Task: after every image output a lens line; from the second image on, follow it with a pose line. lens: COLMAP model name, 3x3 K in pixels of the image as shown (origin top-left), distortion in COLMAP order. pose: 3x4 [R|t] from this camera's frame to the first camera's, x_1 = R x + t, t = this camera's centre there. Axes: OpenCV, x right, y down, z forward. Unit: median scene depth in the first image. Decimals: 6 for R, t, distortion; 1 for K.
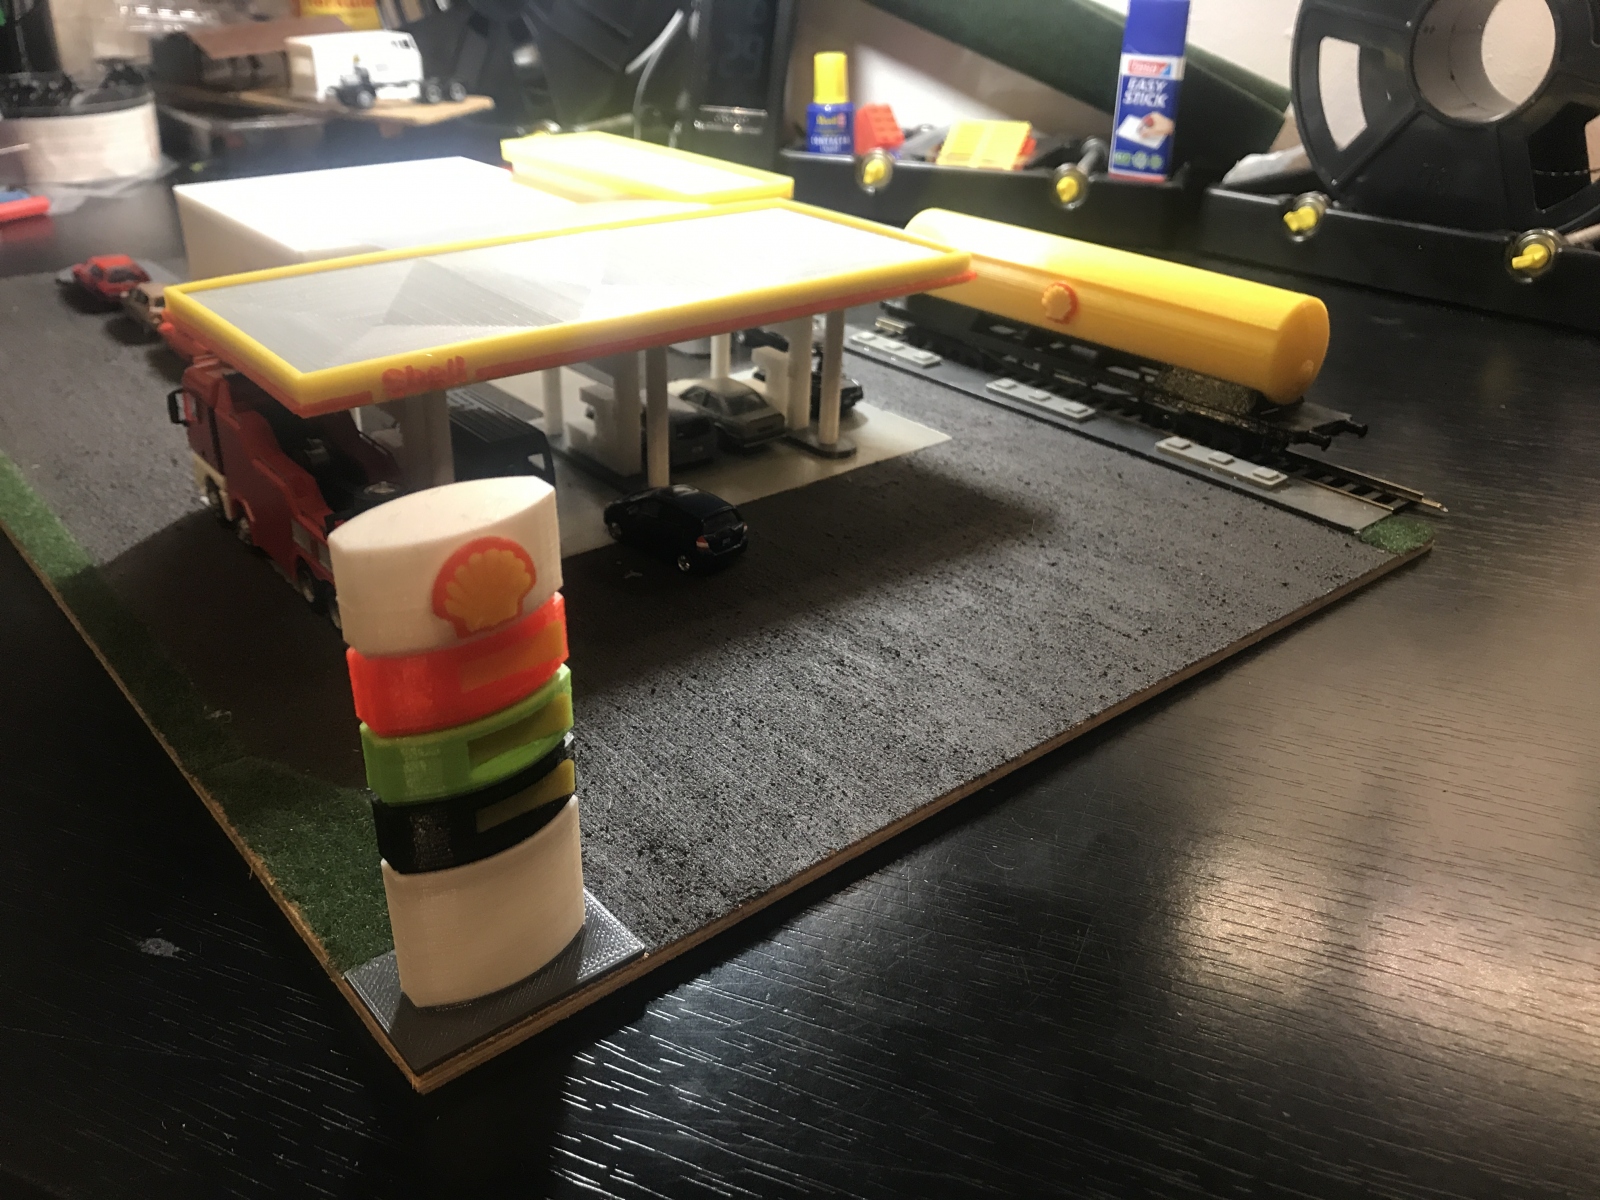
lens RADIAL K [[1324.9, 0, 795.4], [0, 1324.9, 603.7], [0, 0, 1]] dist [-0.006871, -0.008029]
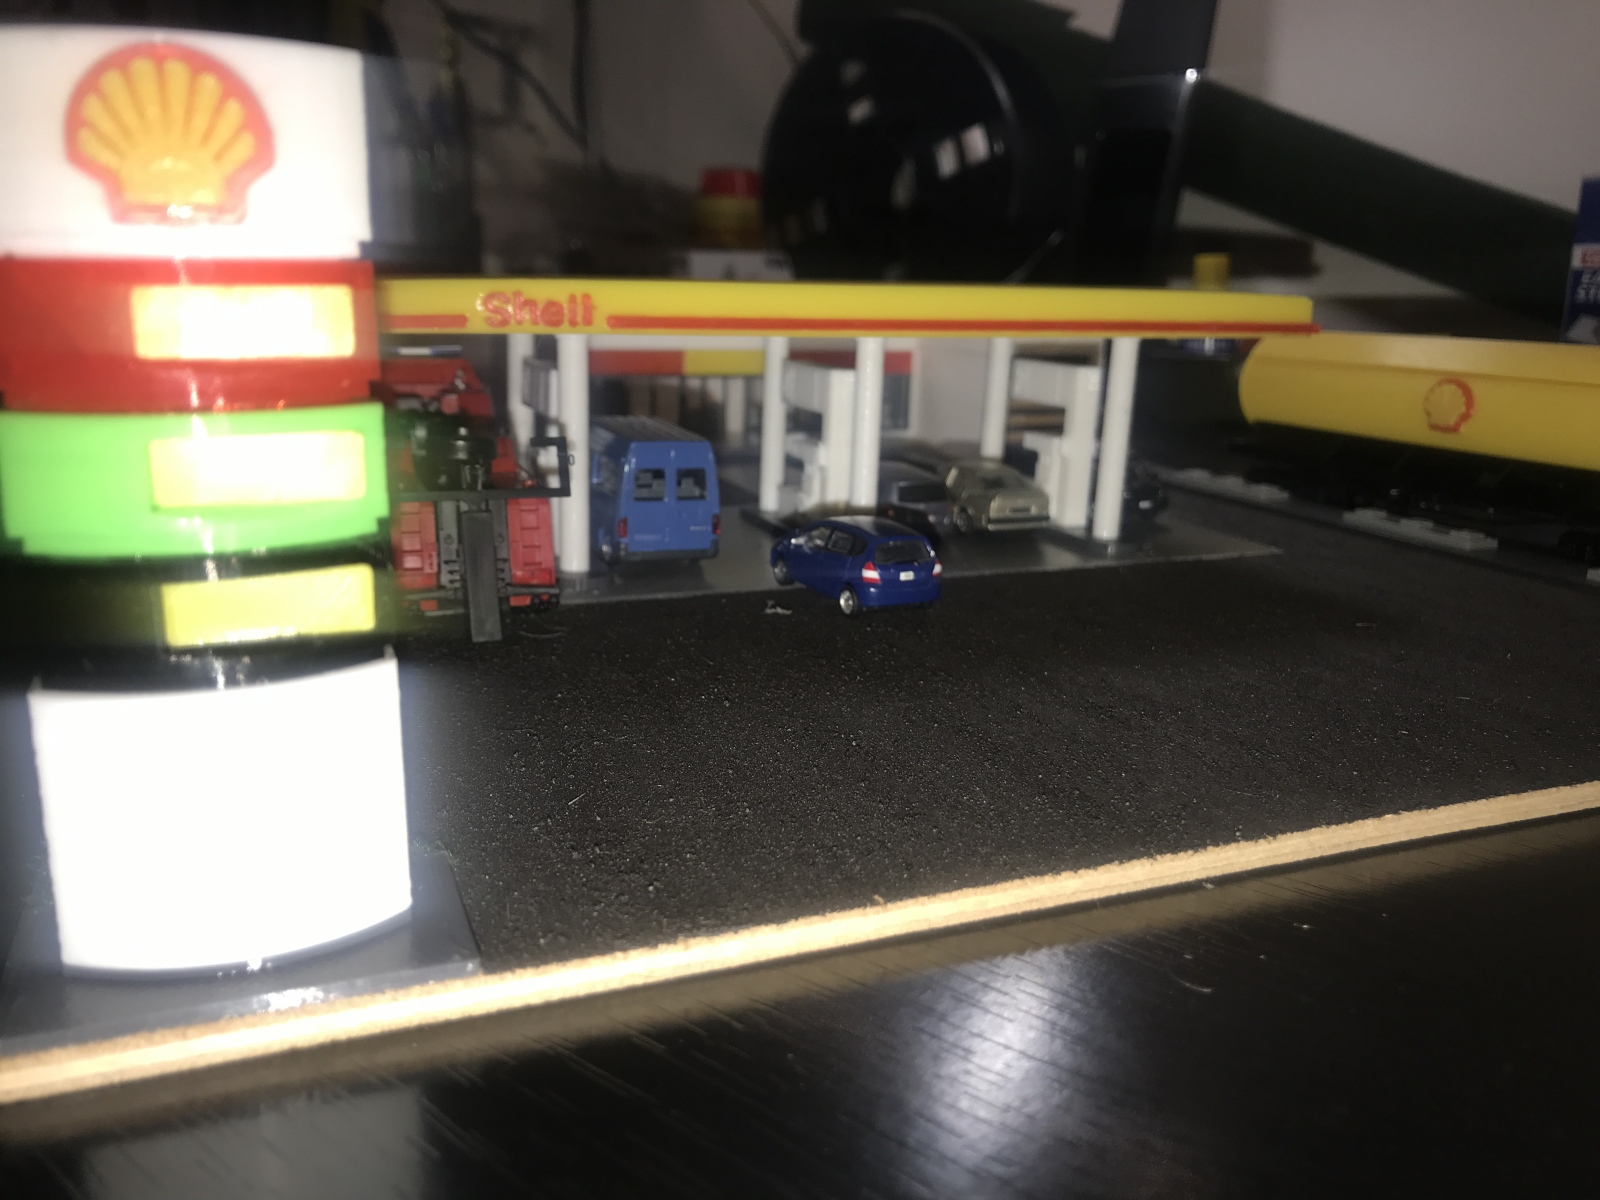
lens RADIAL K [[1335.3, 0, 800.3], [0, 1335.3, 602.8], [0, 0, 1]] dist [-0.005593, 0.007190]
pose [[0.951806, 0.075068, -0.297373, 0.061744], [-0.146978, 0.962638, -0.227431, 0.083948], [0.269190, 0.260178, 0.927278, 0.179011]]
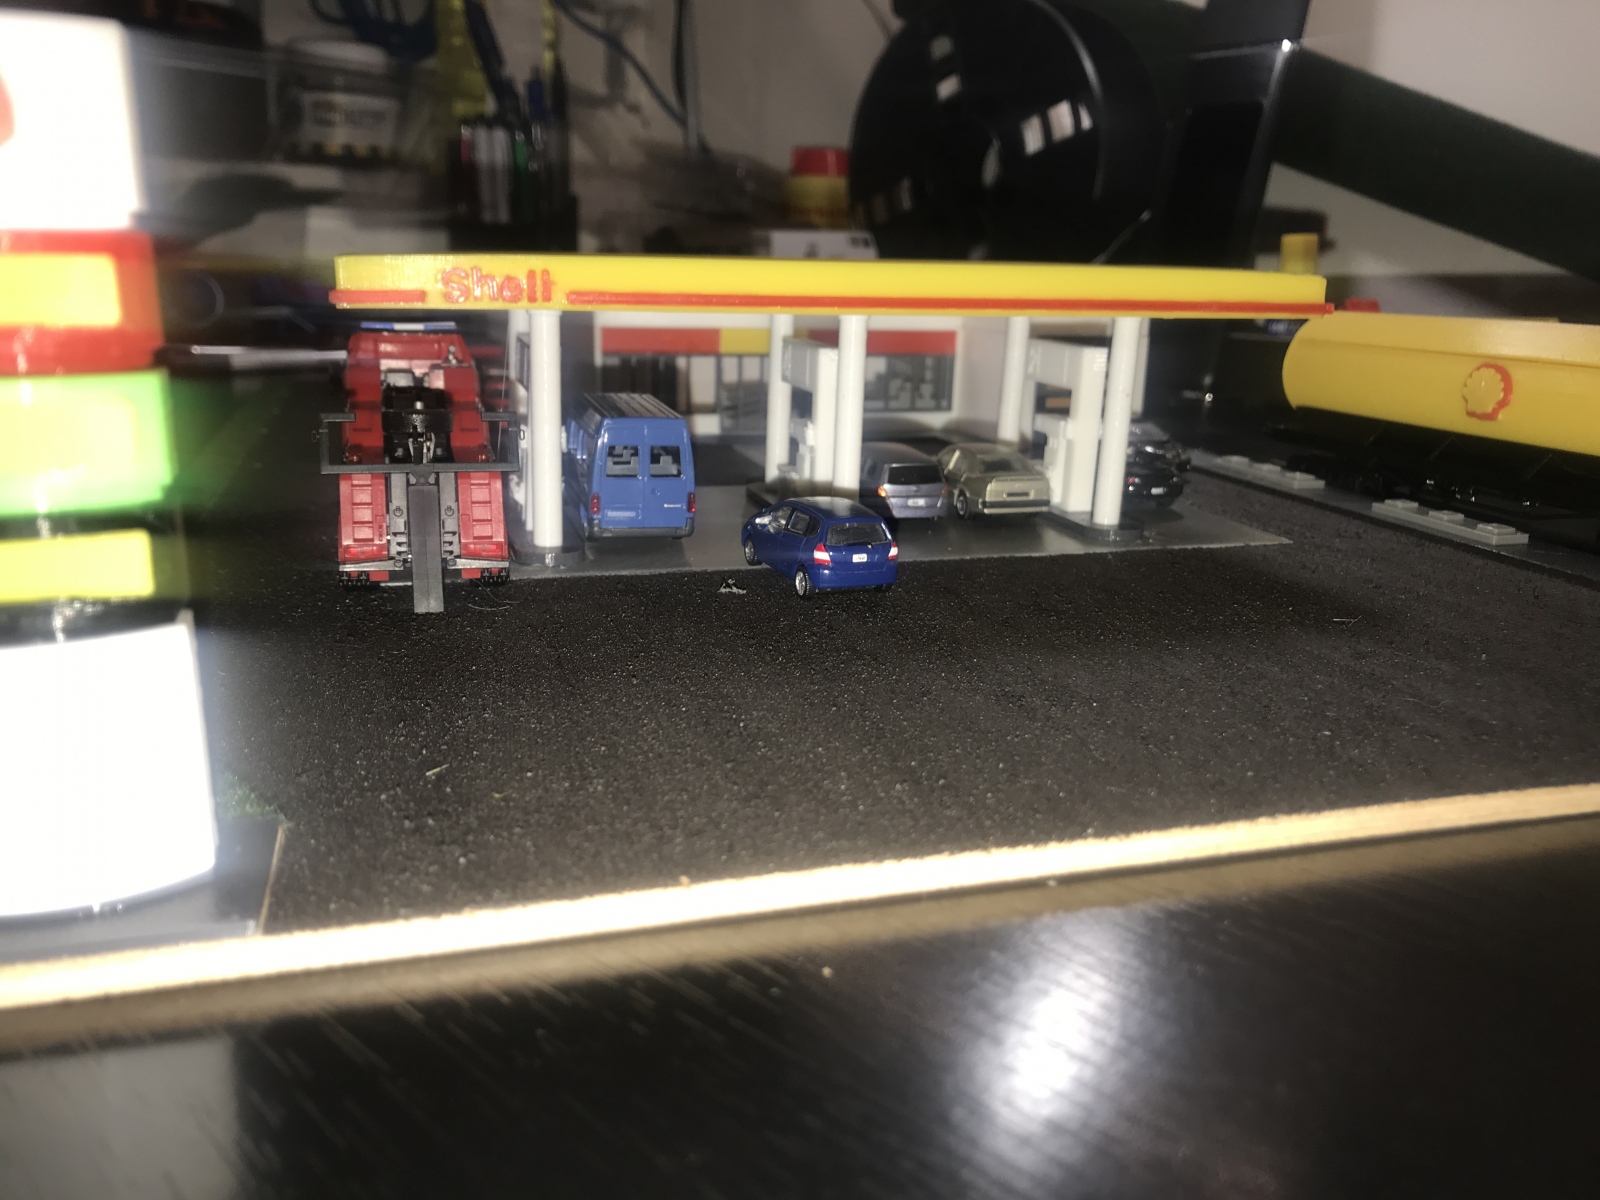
lens RADIAL K [[1346.8, 0, 802.8], [0, 1346.8, 591.2], [0, 0, 1]] dist [-0.005697, -0.007045]
pose [[0.916744, 0.099002, -0.387013, 0.118243], [-0.191321, 0.959278, -0.207802, 0.074343], [0.350680, 0.264544, 0.898354, 0.199721]]
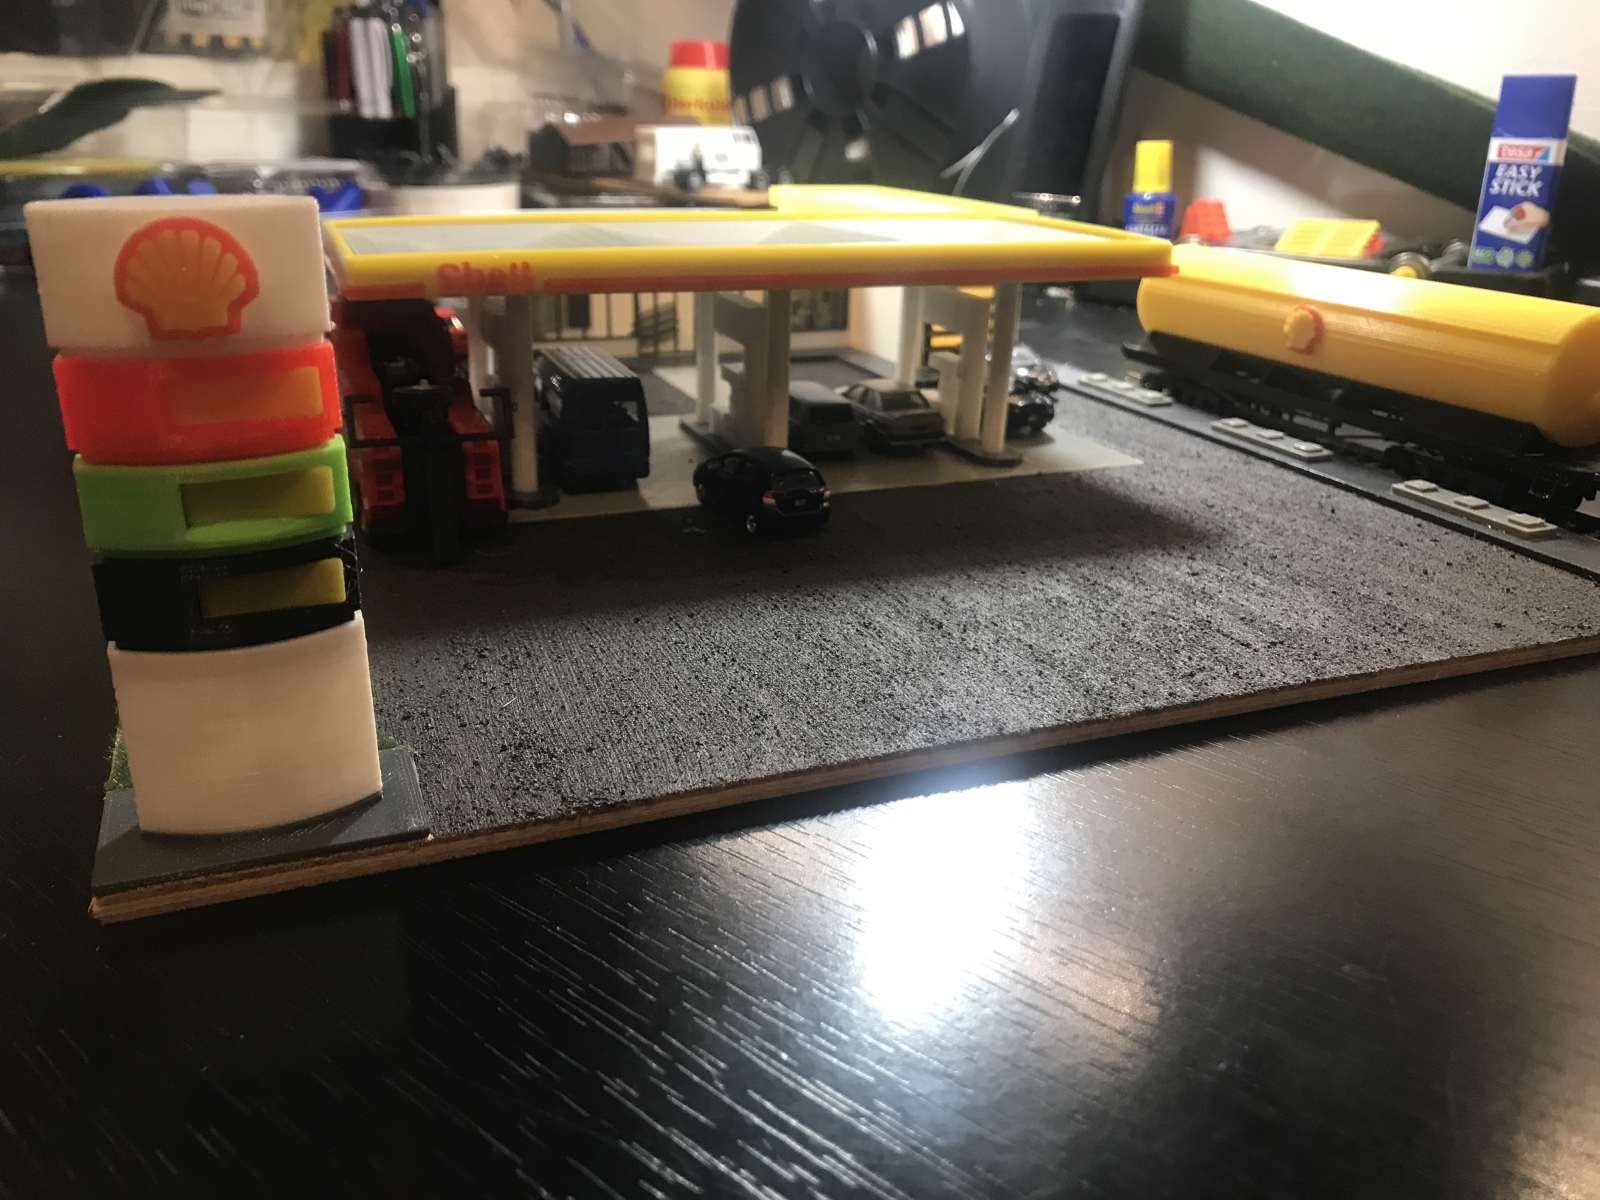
lens RADIAL K [[1335.3, 0, 800.3], [0, 1335.3, 602.8], [0, 0, 1]] dist [-0.005593, 0.007190]
pose [[0.952239, 0.107150, -0.285936, 0.120671], [-0.144279, 0.983172, -0.112058, 0.067991], [0.269117, 0.147961, 0.951674, 0.095913]]
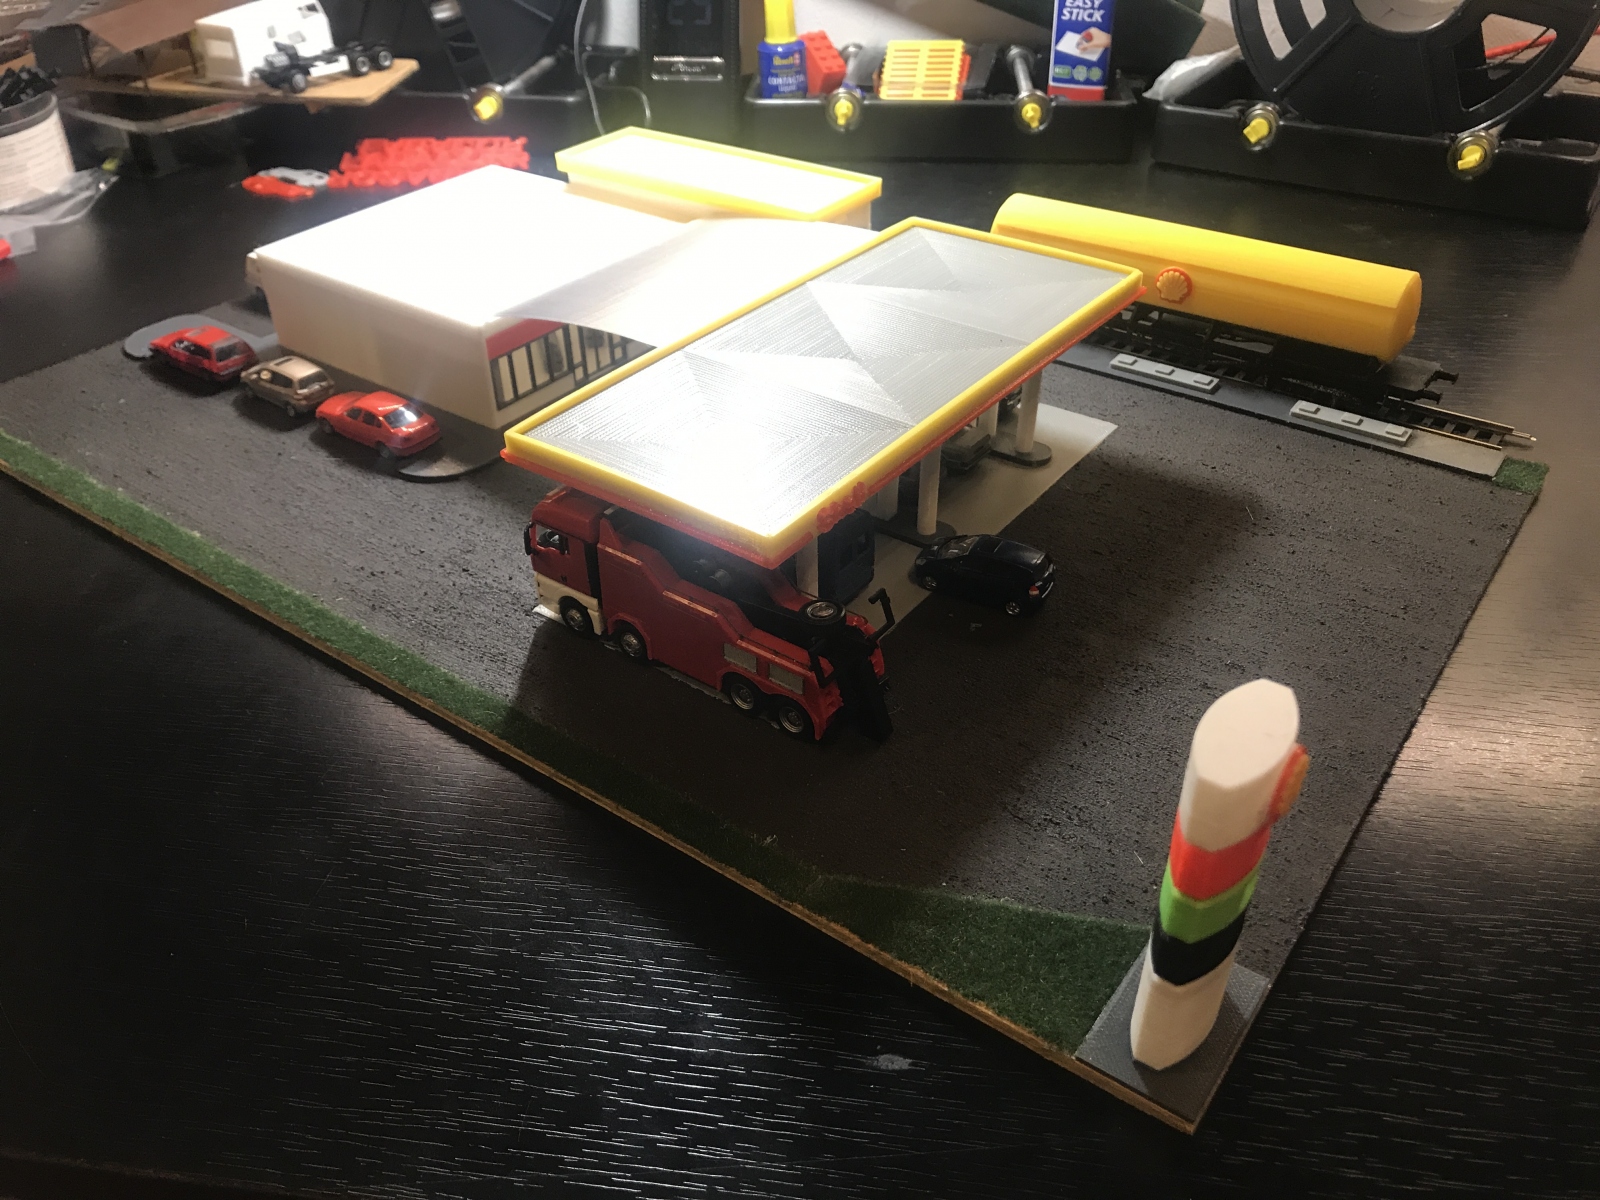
lens RADIAL K [[1315.7, 0, 797.5], [0, 1315.7, 600.0], [0, 0, 1]] dist [-0.007993, -0.005491]
pose [[0.971502, -0.167612, 0.167601, -0.267419], [0.144097, 0.979052, 0.143855, -0.133757], [-0.188202, -0.115604, 0.975303, -0.048156]]
